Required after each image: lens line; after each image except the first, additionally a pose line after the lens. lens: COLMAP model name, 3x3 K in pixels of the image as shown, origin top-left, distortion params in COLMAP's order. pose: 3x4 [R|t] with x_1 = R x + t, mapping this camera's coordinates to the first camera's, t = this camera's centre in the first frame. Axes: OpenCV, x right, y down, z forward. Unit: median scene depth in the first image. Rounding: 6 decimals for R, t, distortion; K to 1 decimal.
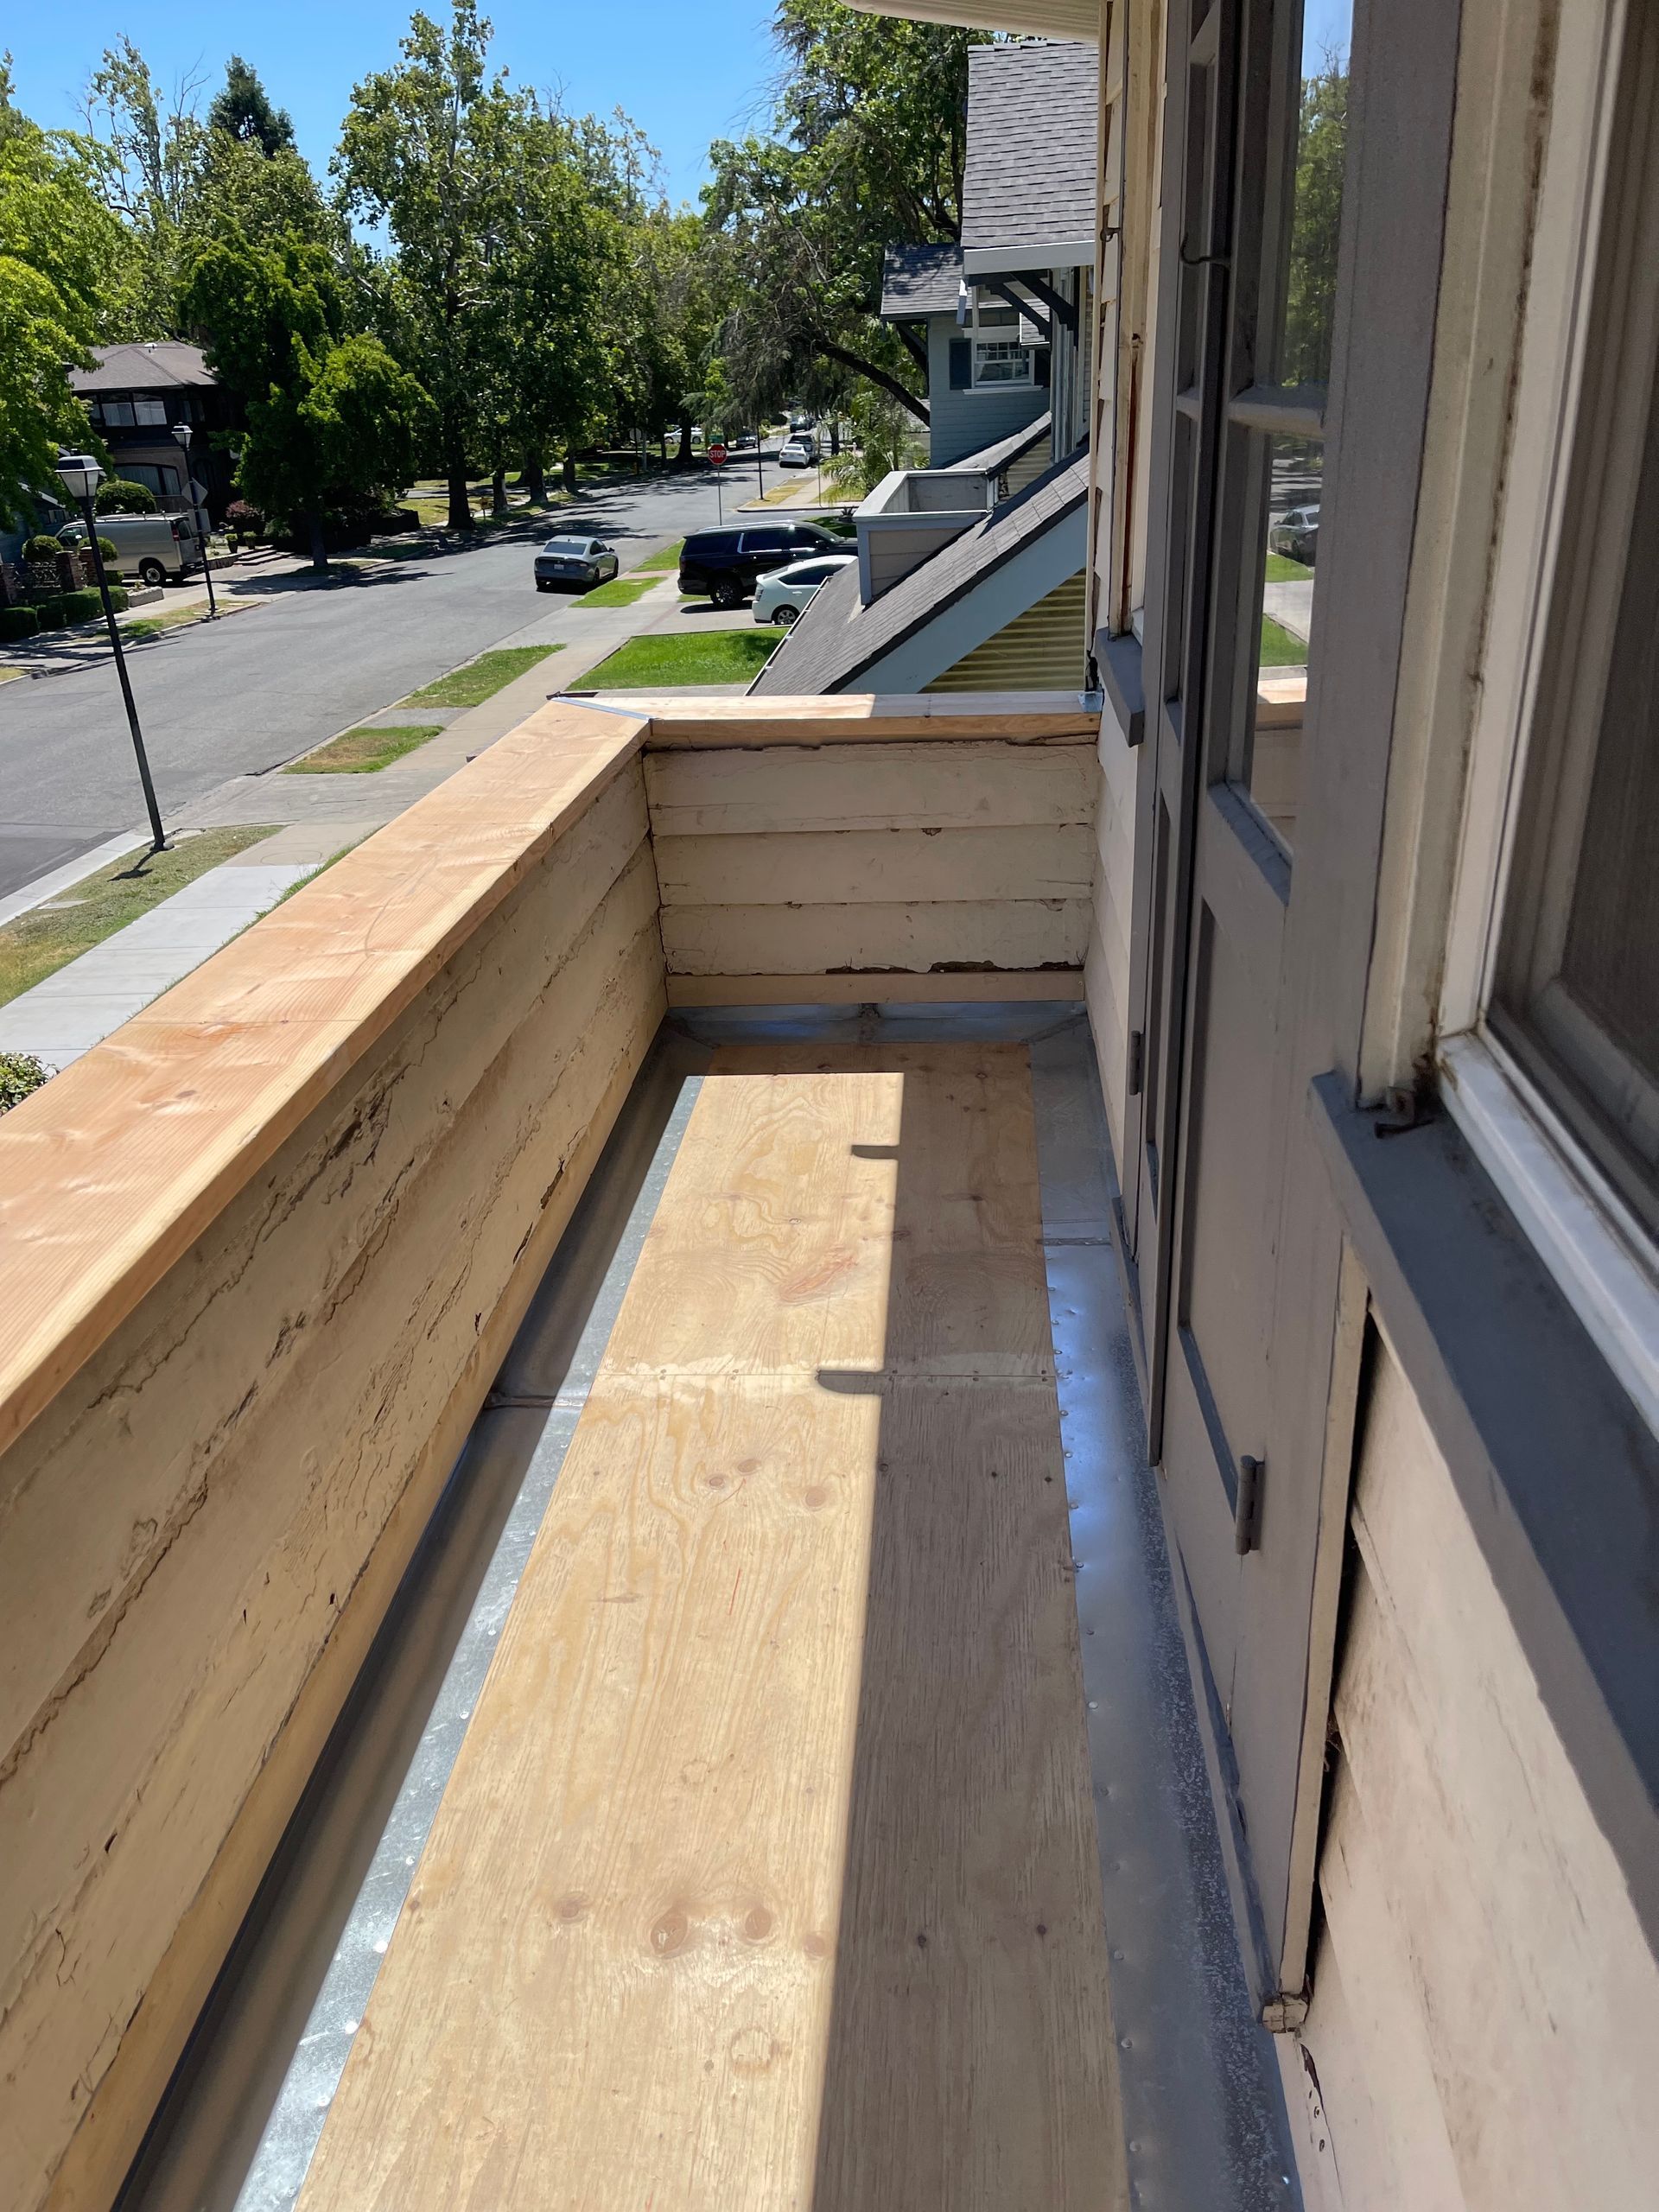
lens RADIAL K [[1671.1, 0, 830.3], [0, 1671.1, 1108.7], [0, 0, 1]] dist [0.056182, -0.079161]
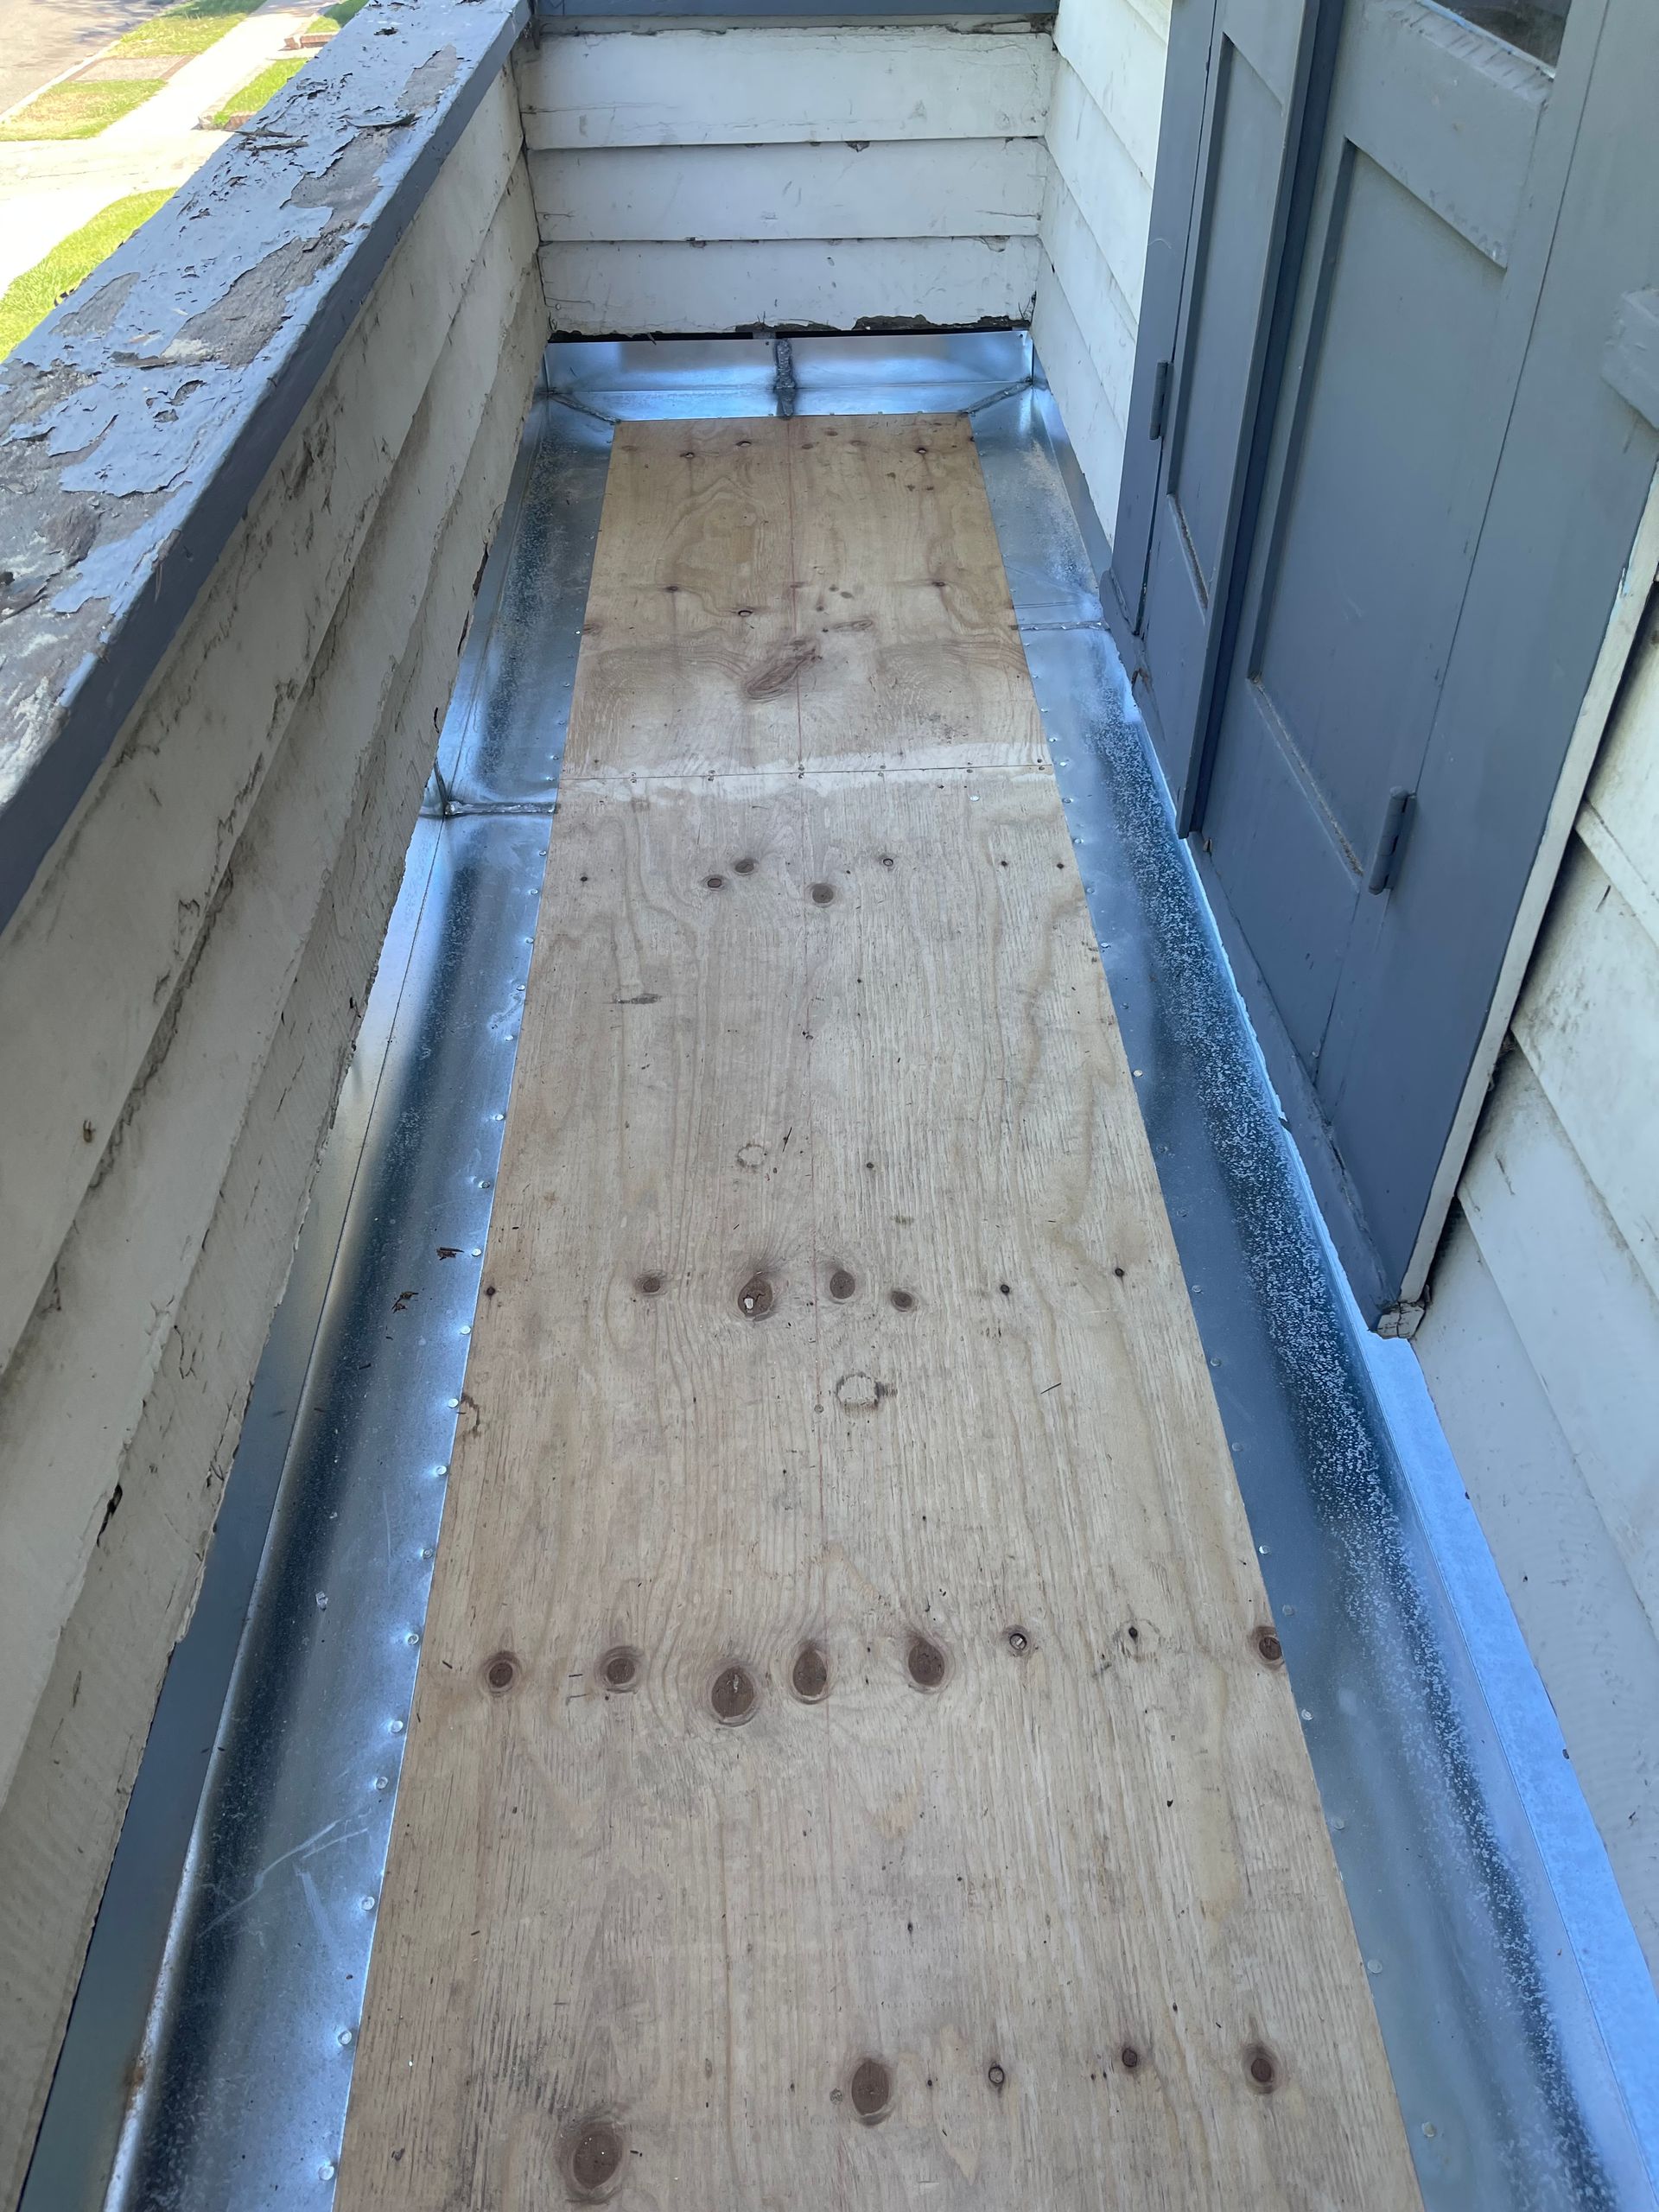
lens RADIAL K [[1671.1, 0, 836.9], [0, 1671.1, 1107.4], [0, 0, 1]] dist [0.056182, -0.079161]
pose [[0.993570, -0.052680, 0.100220, -0.091694], [0.018630, 0.949165, 0.314228, 0.042877], [-0.111679, -0.310341, 0.944043, 0.054996]]
